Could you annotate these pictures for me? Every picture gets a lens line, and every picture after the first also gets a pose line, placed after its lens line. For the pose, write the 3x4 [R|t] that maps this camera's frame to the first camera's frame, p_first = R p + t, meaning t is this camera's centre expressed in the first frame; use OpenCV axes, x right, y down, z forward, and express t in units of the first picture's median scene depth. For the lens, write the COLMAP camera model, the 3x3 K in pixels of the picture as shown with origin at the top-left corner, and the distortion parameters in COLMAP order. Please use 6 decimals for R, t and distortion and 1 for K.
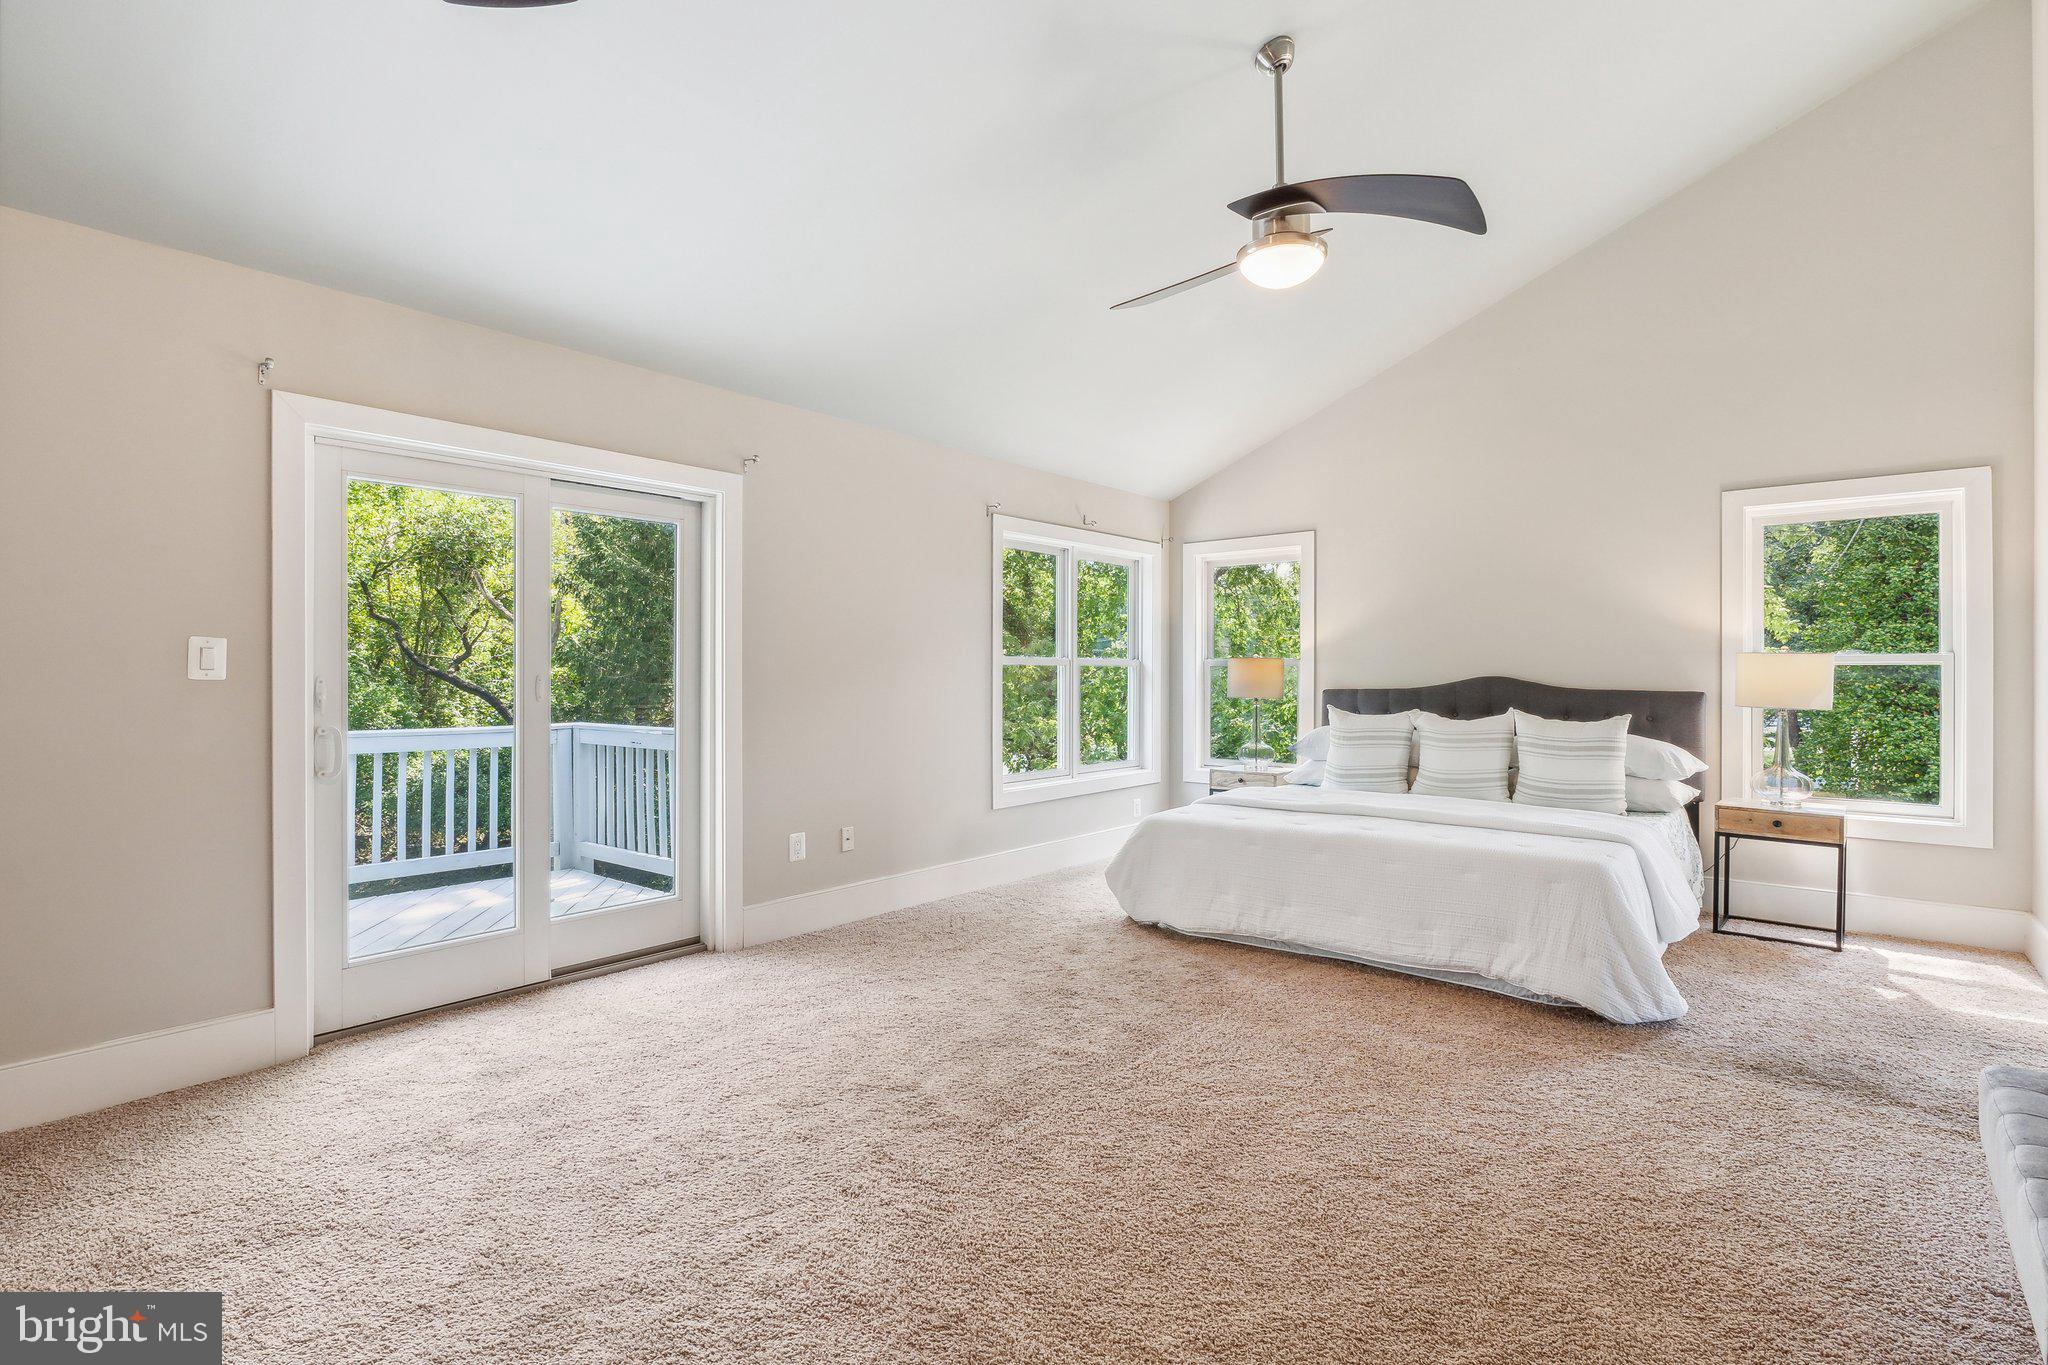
lens RADIAL K [[984.0, 0, 1007.9], [0, 984.0, 667.5], [0, 0, 1]] dist [-0.008713, 0.000867]
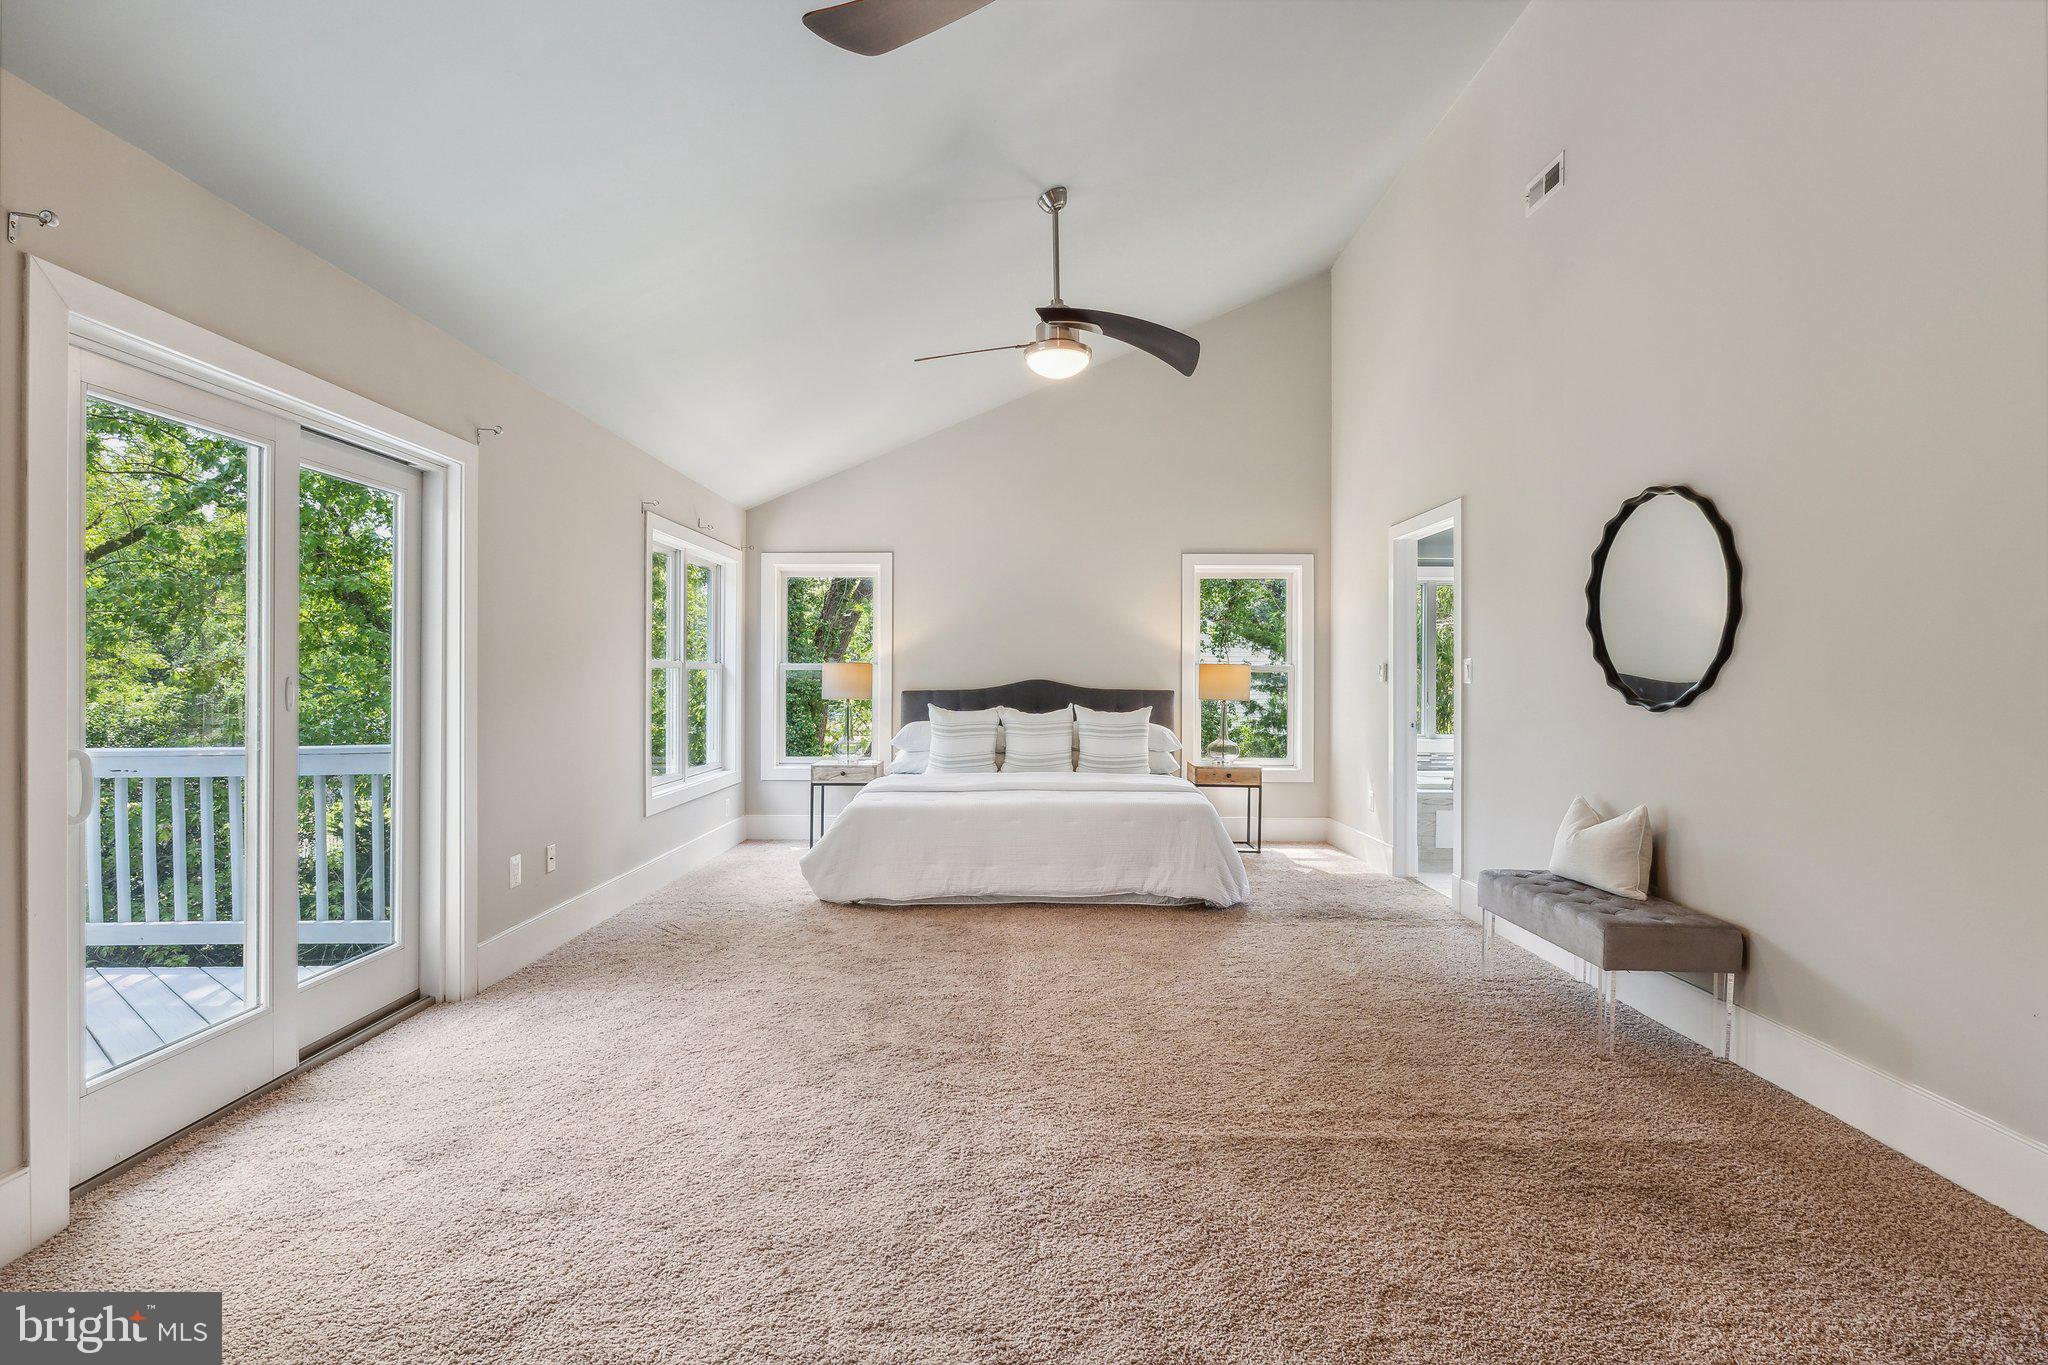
lens RADIAL K [[984.0, 0, 1043.6], [0, 984.0, 671.9], [0, 0, 1]] dist [-0.008713, 0.000867]
pose [[0.758289, 0.005925, 0.651891, -0.454995], [-0.006671, 0.999977, -0.001329, 0.000489], [-0.651884, -0.003342, 0.758311, 0.019979]]
